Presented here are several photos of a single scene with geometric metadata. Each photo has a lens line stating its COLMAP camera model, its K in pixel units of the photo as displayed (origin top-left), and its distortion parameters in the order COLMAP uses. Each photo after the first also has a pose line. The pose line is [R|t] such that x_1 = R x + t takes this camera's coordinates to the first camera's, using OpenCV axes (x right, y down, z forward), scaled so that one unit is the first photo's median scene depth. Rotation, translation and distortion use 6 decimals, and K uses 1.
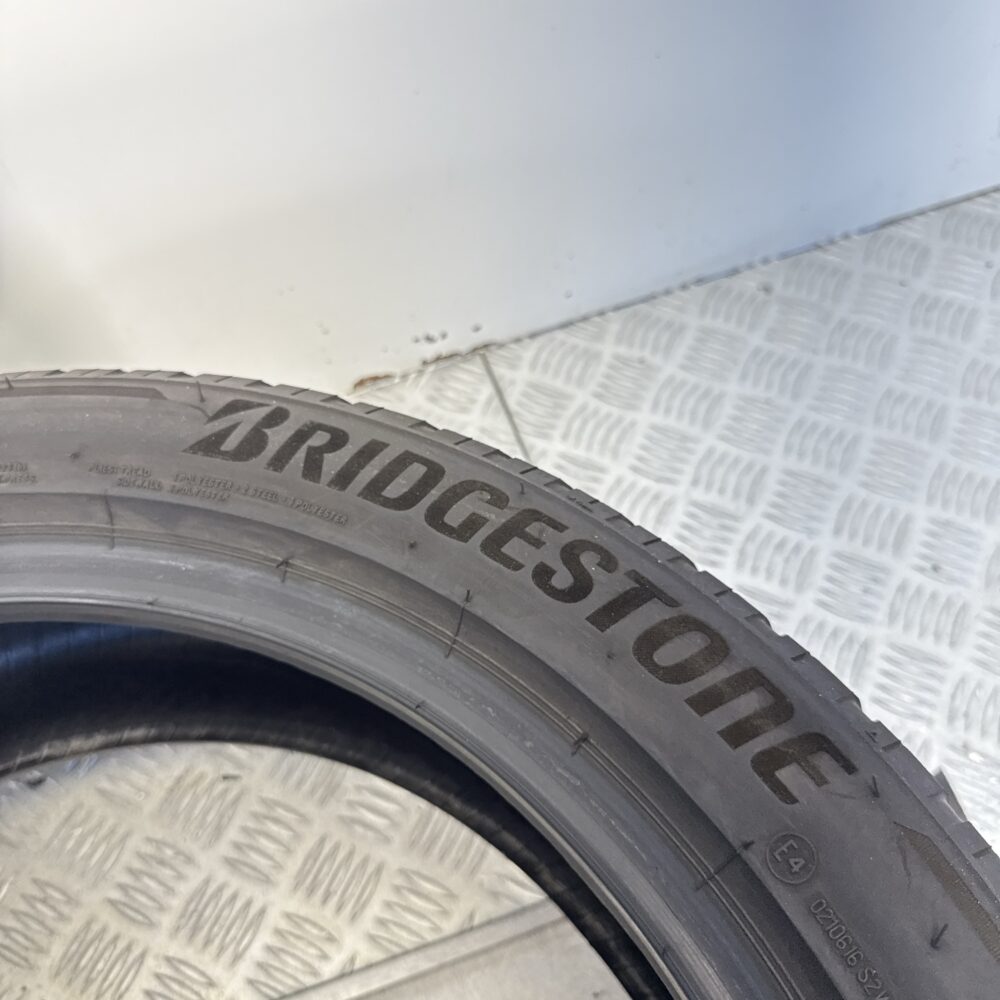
lens RADIAL K [[938.4, 0, 500.0], [0, 938.4, 500.0], [0, 0, 1]] dist [0.156810, -0.403757]
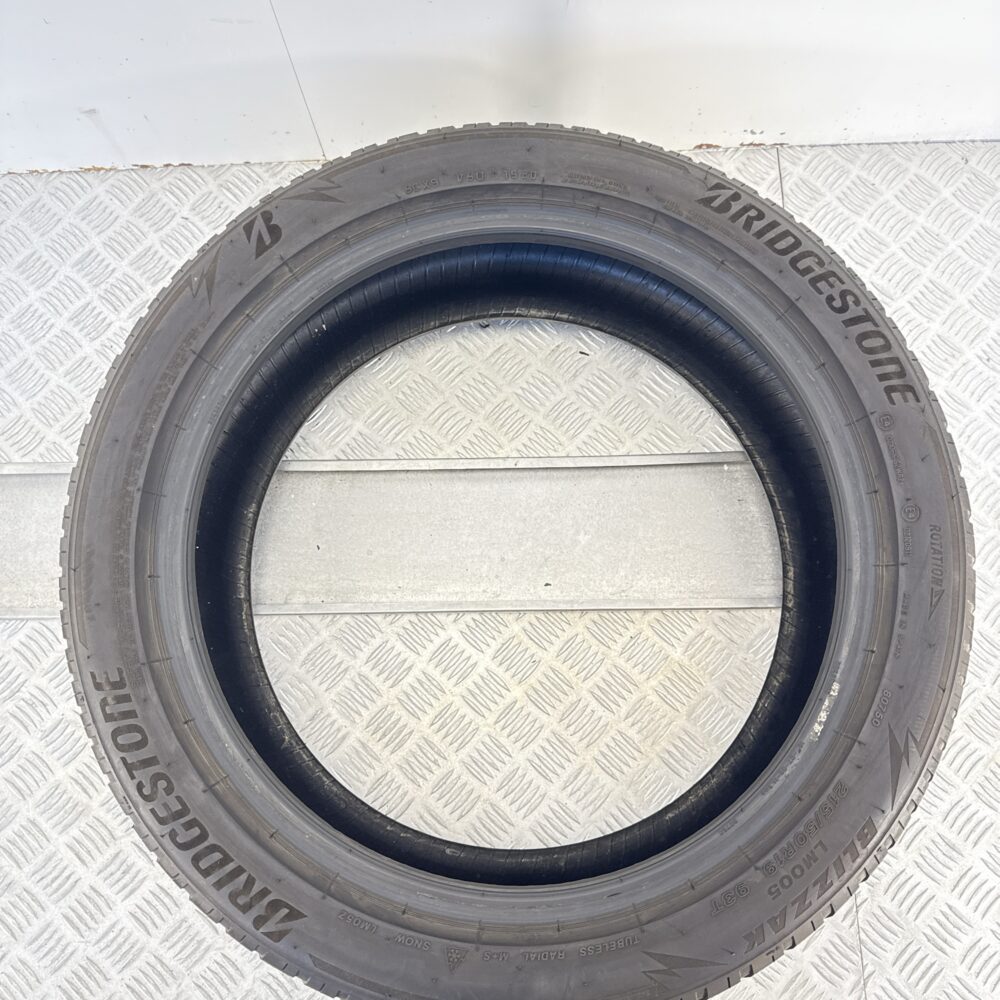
lens RADIAL K [[938.4, 0, 500.0], [0, 938.4, 500.0], [0, 0, 1]] dist [0.156810, -0.403757]
pose [[0.952958, 0.302780, -0.013988, -0.553219], [-0.283346, 0.906281, 0.313641, 0.017010], [0.107641, -0.294923, 0.949439, -1.539461]]
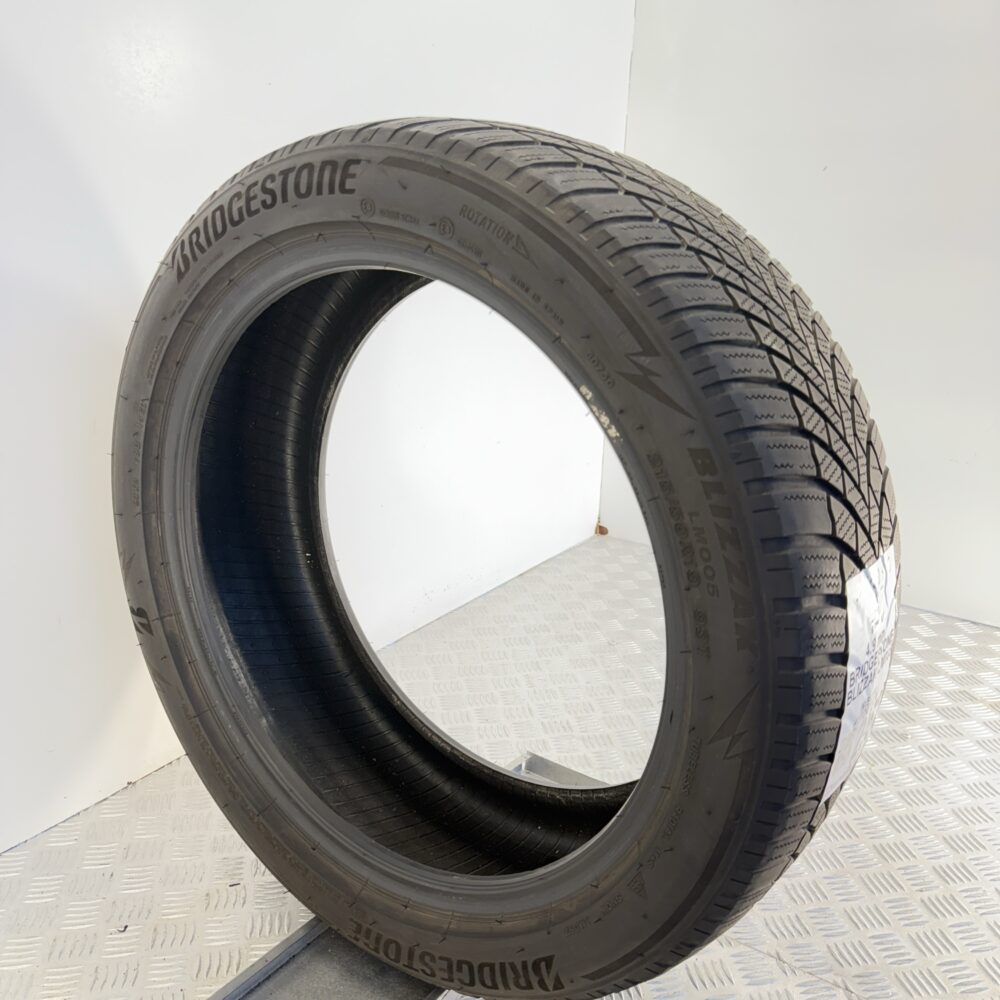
lens RADIAL K [[938.4, 0, 500.0], [0, 938.4, 500.0], [0, 0, 1]] dist [0.156810, -0.403757]
pose [[0.552177, -0.657631, -0.512467, 1.061859], [0.808987, 0.571251, 0.138607, 0.621633], [0.201595, -0.491115, 0.847447, -1.241011]]
